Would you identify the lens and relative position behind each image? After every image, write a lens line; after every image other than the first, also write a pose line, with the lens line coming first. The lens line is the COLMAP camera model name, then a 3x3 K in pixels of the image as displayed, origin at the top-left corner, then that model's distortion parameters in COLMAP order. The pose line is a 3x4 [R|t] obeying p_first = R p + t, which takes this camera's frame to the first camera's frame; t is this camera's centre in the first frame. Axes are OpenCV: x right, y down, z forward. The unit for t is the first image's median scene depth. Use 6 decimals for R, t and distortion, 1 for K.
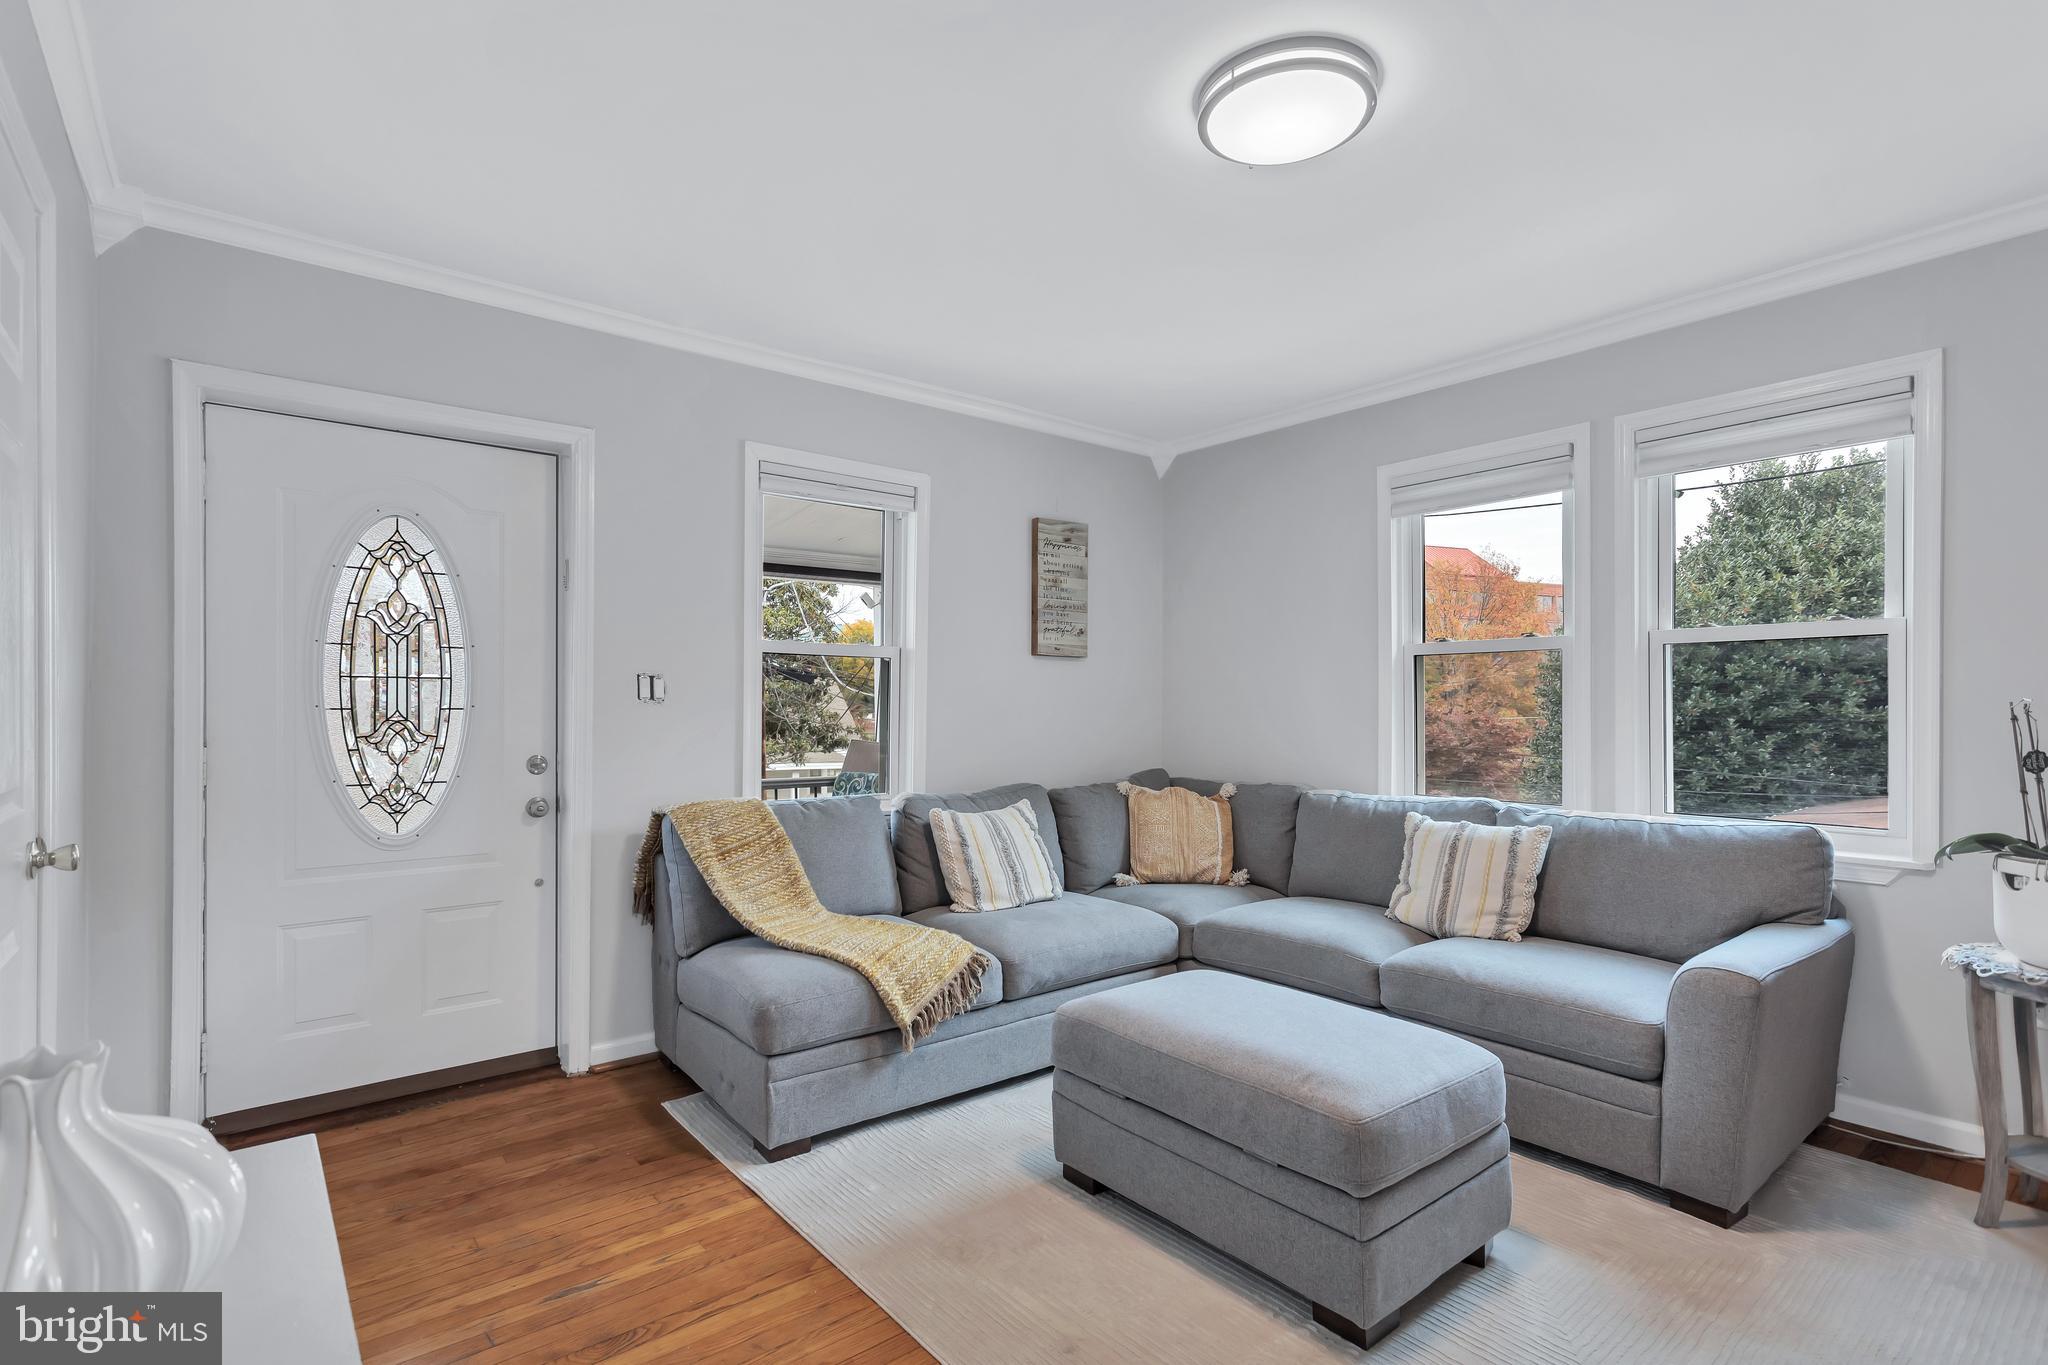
lens RADIAL K [[990.7, 0, 1007.1], [0, 990.7, 700.0], [0, 0, 1]] dist [0.000509, 0.000730]
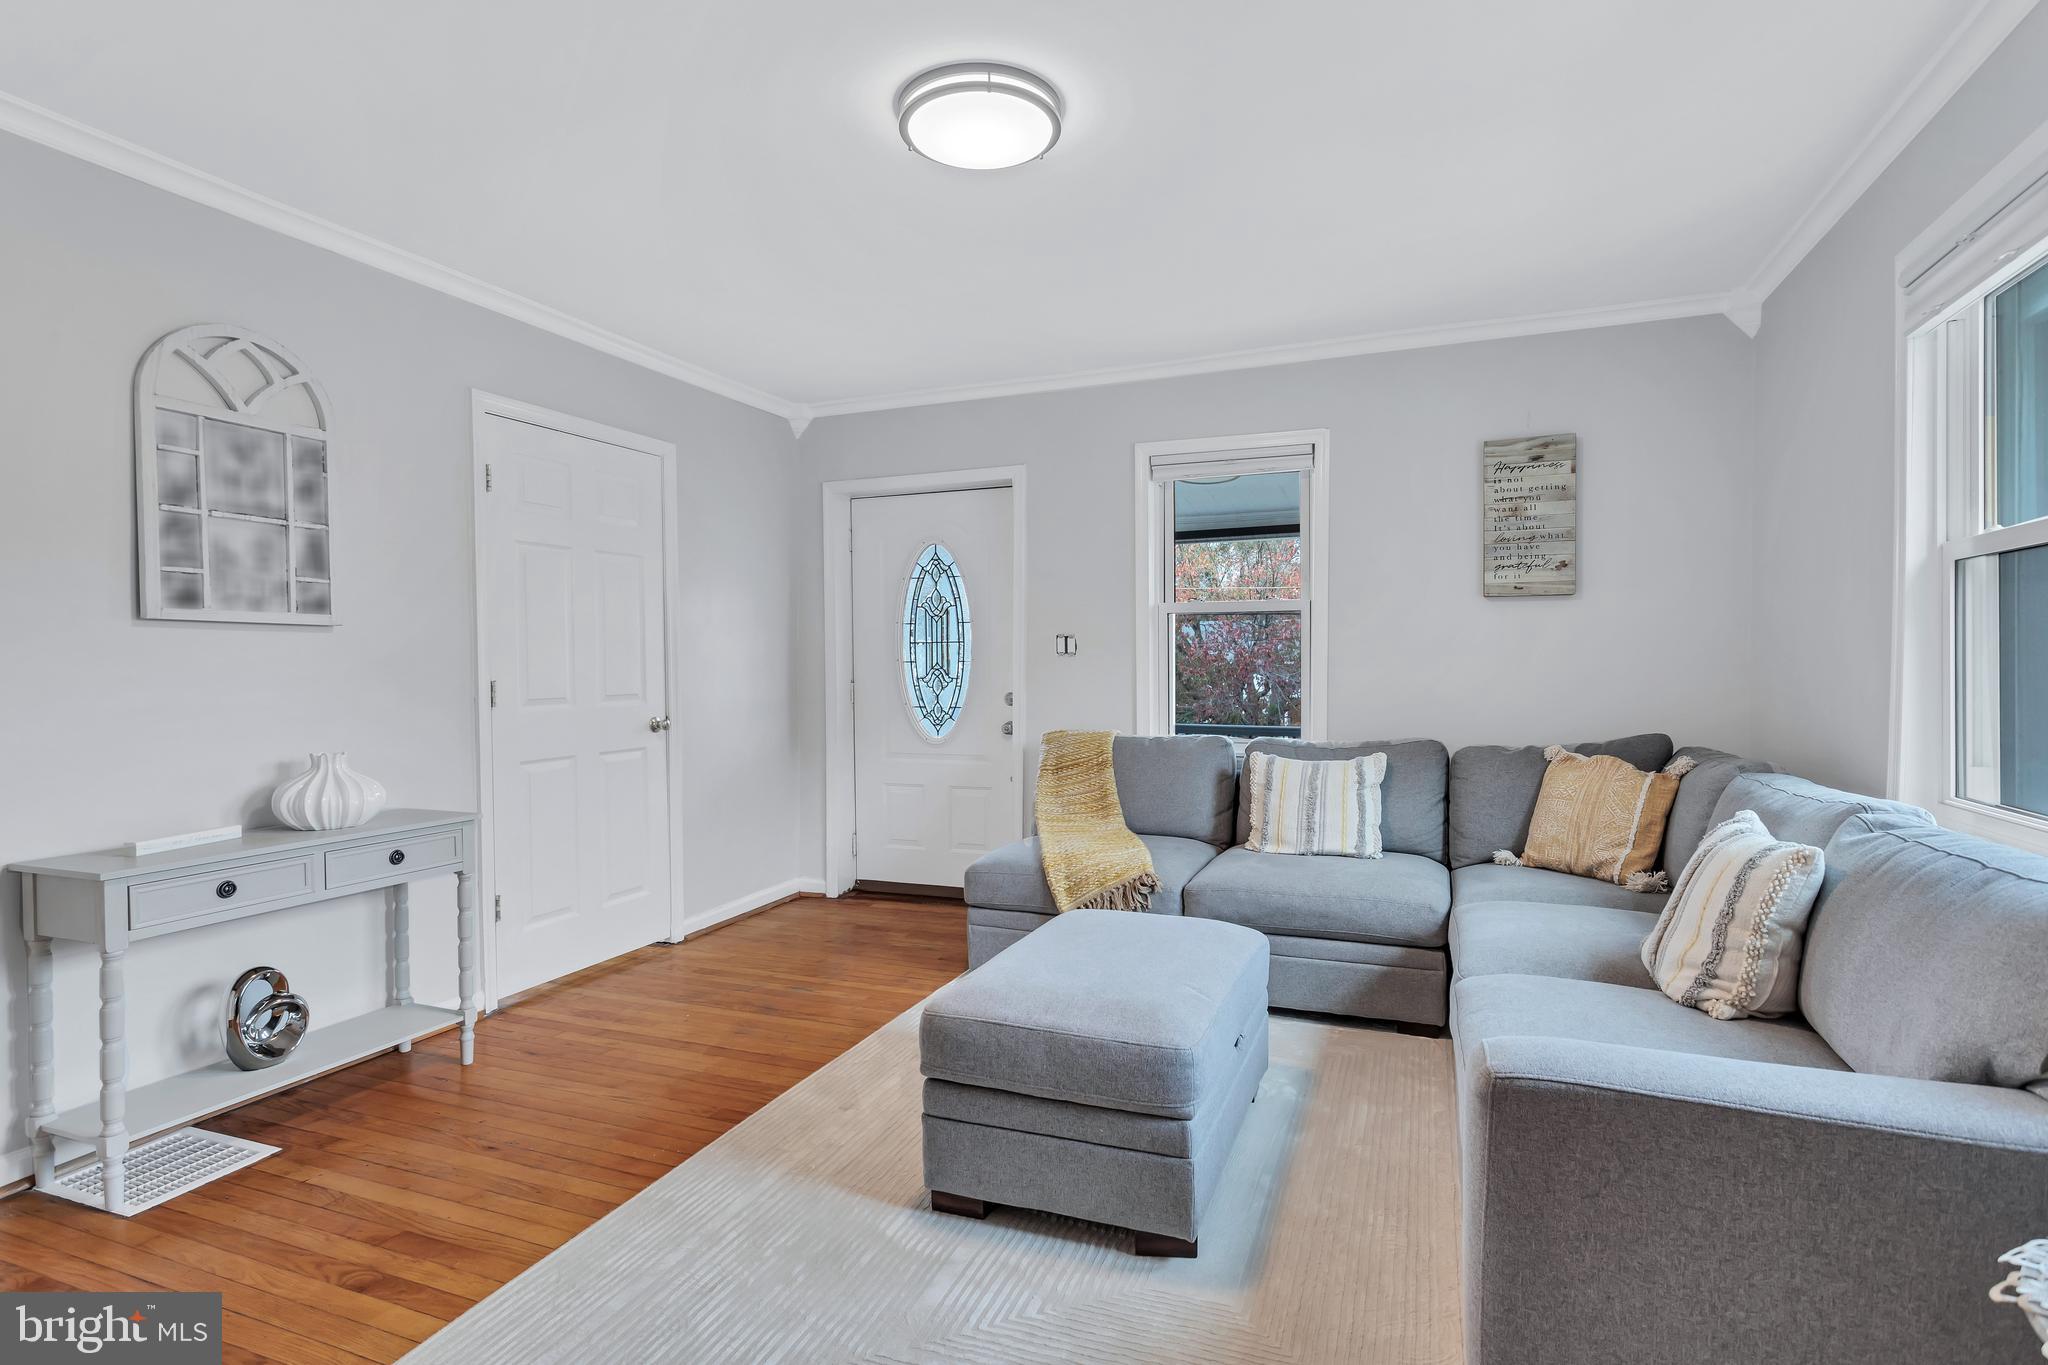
lens RADIAL K [[969.4, 0, 1068.8], [0, 969.4, 675.4], [0, 0, 1]] dist [0.001515, 0.002438]
pose [[0.522746, 0.005107, -0.852473, 0.812321], [0.011697, 0.999845, 0.013163, 0.012505], [0.852408, -0.016852, 0.522605, 0.324189]]
